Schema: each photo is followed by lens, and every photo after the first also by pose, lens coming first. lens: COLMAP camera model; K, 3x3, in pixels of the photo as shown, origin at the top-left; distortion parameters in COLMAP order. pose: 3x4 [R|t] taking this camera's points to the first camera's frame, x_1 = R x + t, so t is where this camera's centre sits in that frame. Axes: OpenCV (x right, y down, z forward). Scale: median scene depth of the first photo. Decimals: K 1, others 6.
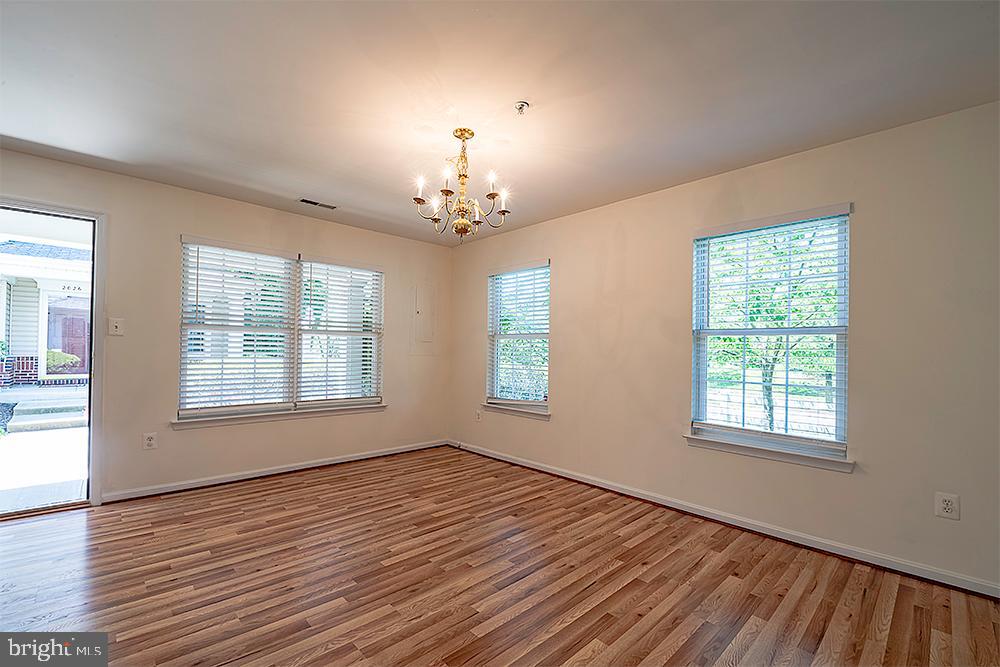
lens RADIAL K [[421.9, 0, 490.2], [0, 421.9, 348.2], [0, 0, 1]] dist [0.002039, -0.007773]
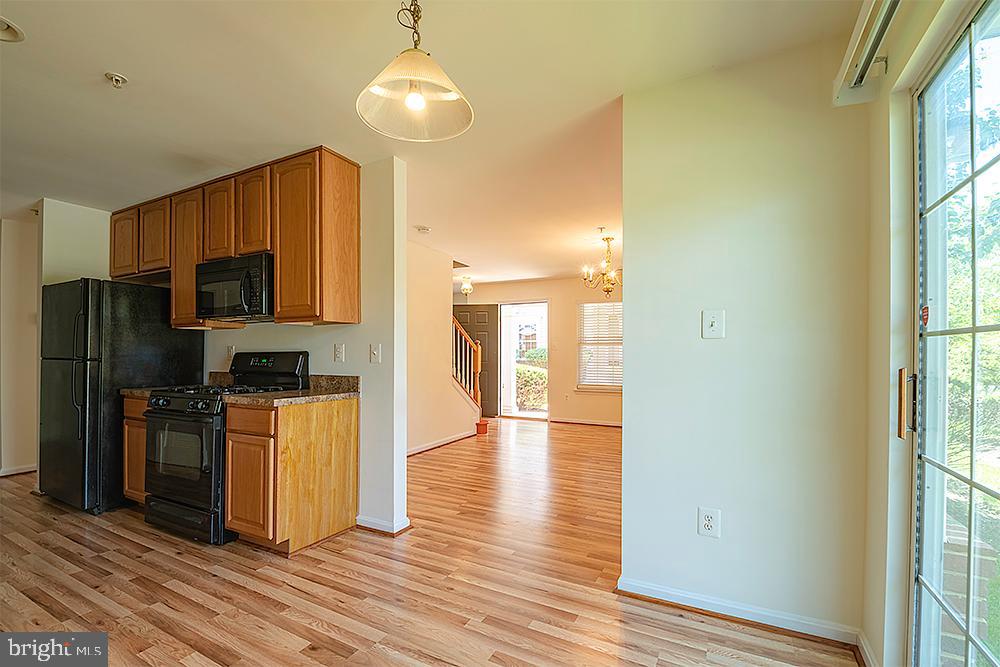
lens RADIAL K [[459.2, 0, 531.6], [0, 459.2, 352.3], [0, 0, 1]] dist [0.000638, -0.010619]
pose [[0.379837, -0.019678, -0.924844, 1.267973], [0.008989, 0.999805, -0.017581, 0.025323], [0.925010, -0.001636, 0.379940, -0.068975]]
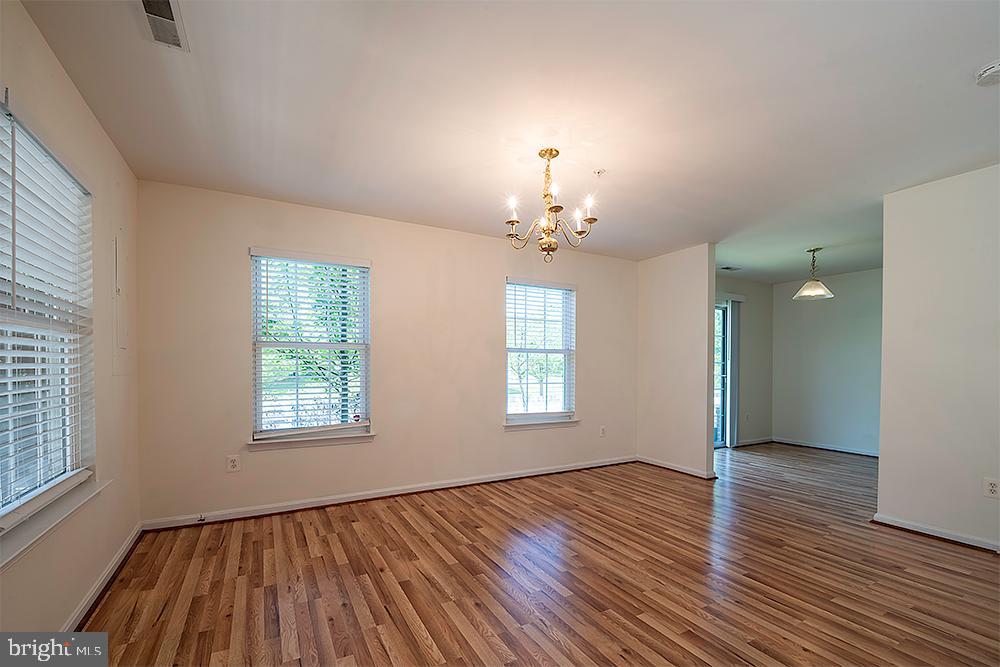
lens RADIAL K [[419.6, 0, 504.7], [0, 419.6, 369.3], [0, 0, 1]] dist [0.000233, -0.007798]
pose [[0.259653, -0.026725, 0.965332, -0.812840], [-0.003297, 0.999587, 0.028560, -0.010445], [-0.965696, -0.010598, 0.259458, 0.623715]]
